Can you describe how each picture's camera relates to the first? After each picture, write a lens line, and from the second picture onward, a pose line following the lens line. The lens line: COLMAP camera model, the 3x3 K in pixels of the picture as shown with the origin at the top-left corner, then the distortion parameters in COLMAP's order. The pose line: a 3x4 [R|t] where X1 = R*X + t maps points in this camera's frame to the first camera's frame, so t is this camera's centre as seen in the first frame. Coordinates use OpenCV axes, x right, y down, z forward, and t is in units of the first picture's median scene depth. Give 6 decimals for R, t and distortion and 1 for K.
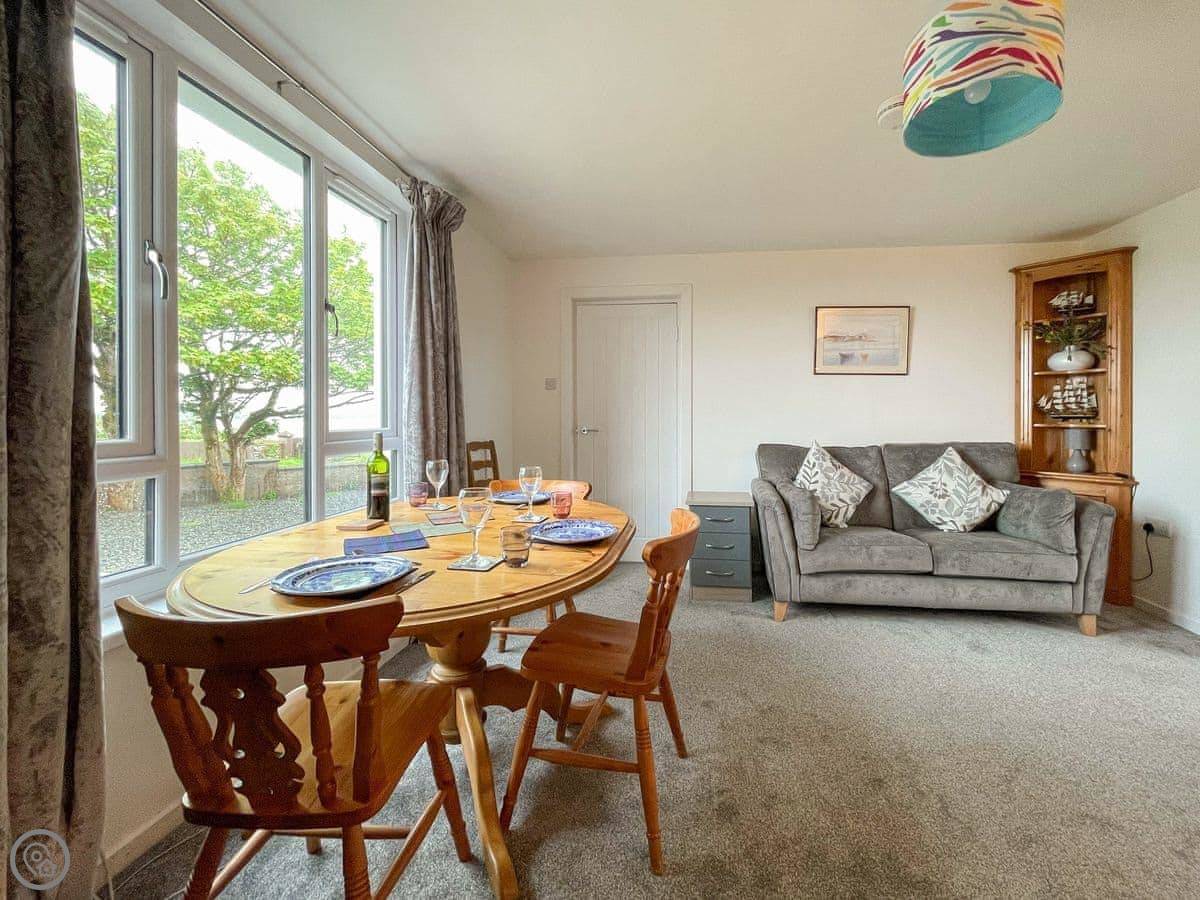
lens RADIAL K [[464.3, 0, 600.7], [0, 464.3, 422.6], [0, 0, 1]] dist [-0.001498, -0.000571]
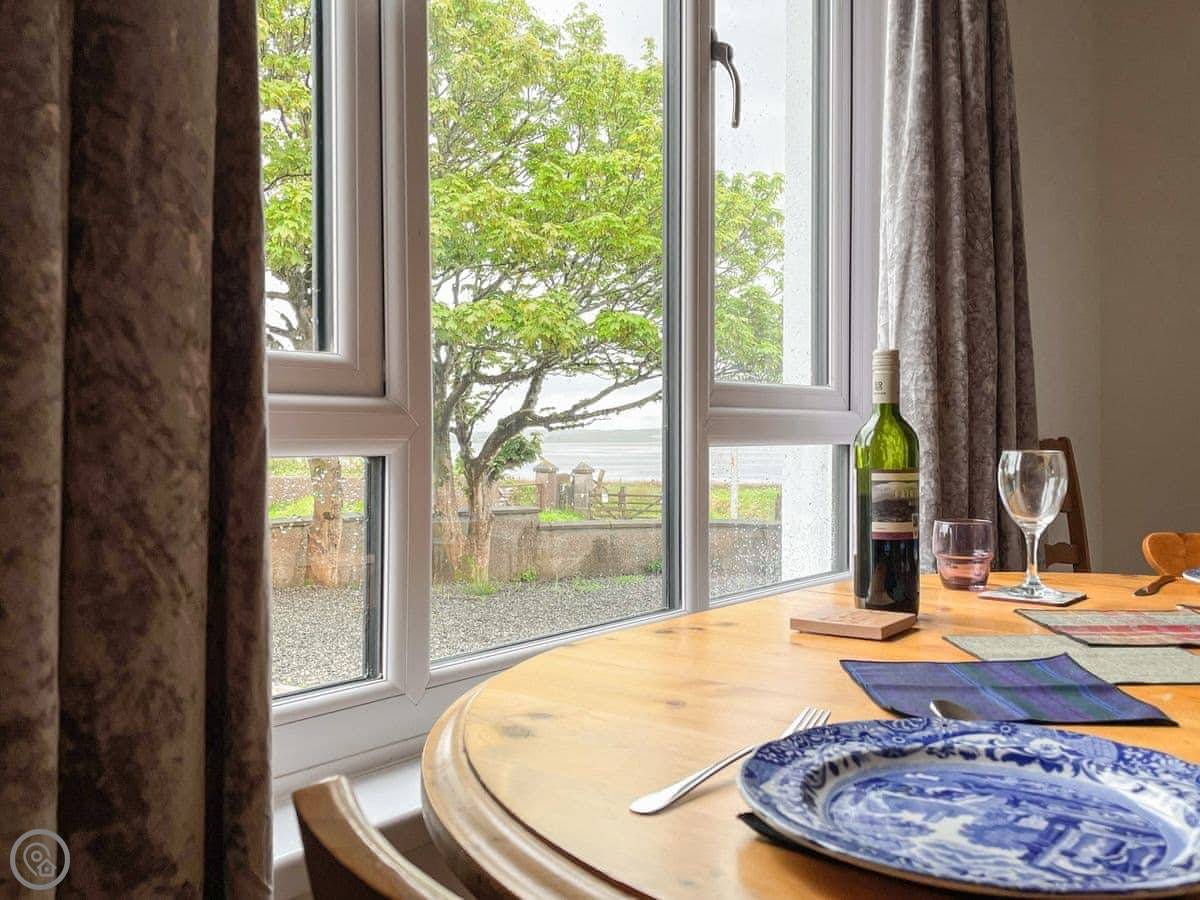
lens RADIAL K [[904.3, 0, 600.0], [0, 904.3, 450.0], [0, 0, 1]] dist [0.100983, -0.126490]
pose [[0.873083, -0.016418, -0.487294, -0.269668], [0.004283, 0.999653, -0.026006, 0.086429], [0.487552, 0.020618, 0.872850, 0.262610]]
